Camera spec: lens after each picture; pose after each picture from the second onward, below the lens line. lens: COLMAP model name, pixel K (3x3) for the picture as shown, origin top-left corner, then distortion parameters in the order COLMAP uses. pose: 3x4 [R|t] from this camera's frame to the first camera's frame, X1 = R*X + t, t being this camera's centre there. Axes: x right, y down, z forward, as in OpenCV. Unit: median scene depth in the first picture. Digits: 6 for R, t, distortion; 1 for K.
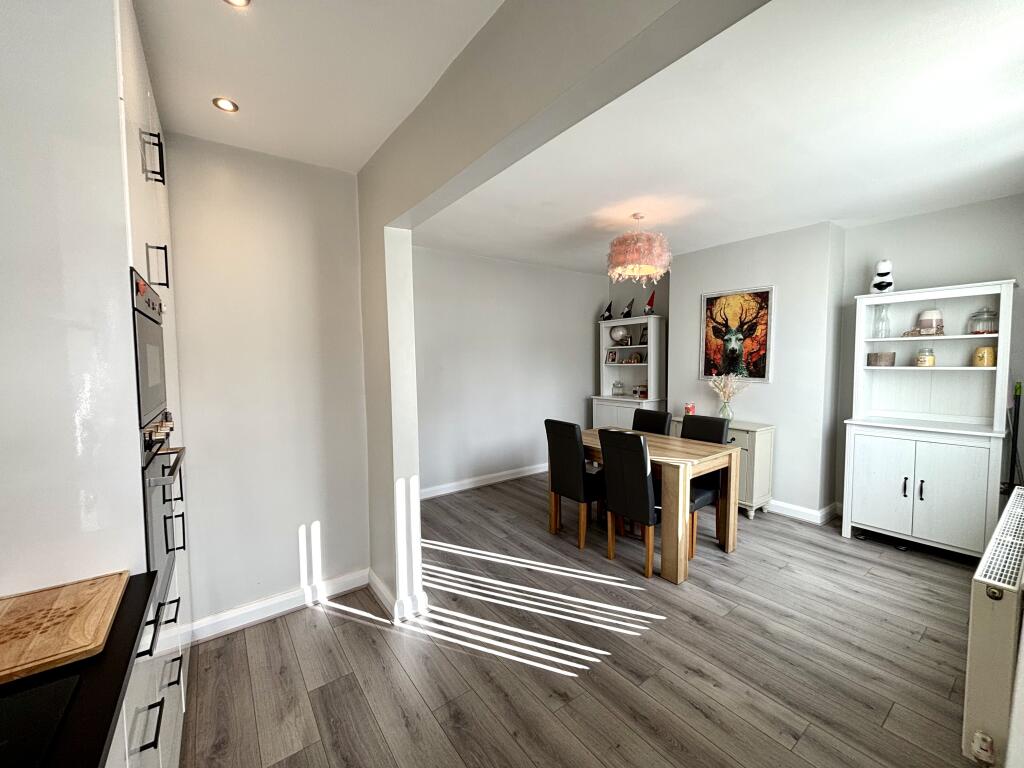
lens RADIAL K [[411.5, 0, 511.7], [0, 411.5, 382.9], [0, 0, 1]] dist [-0.000254, 0.000082]
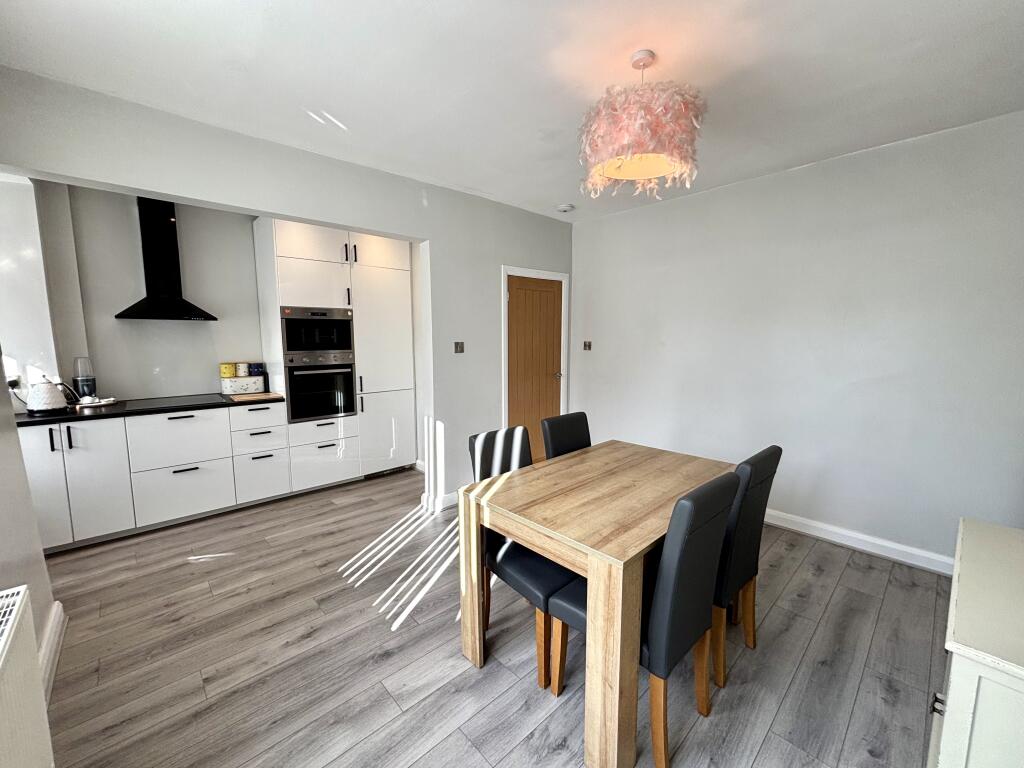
lens RADIAL K [[411.5, 0, 511.3], [0, 411.5, 387.0], [0, 0, 1]] dist [-0.000254, 0.000082]
pose [[0.114169, 0.118187, -0.986406, 1.505440], [-0.057388, 0.992025, 0.112218, -0.070970], [0.991802, 0.043796, 0.120041, 1.393049]]
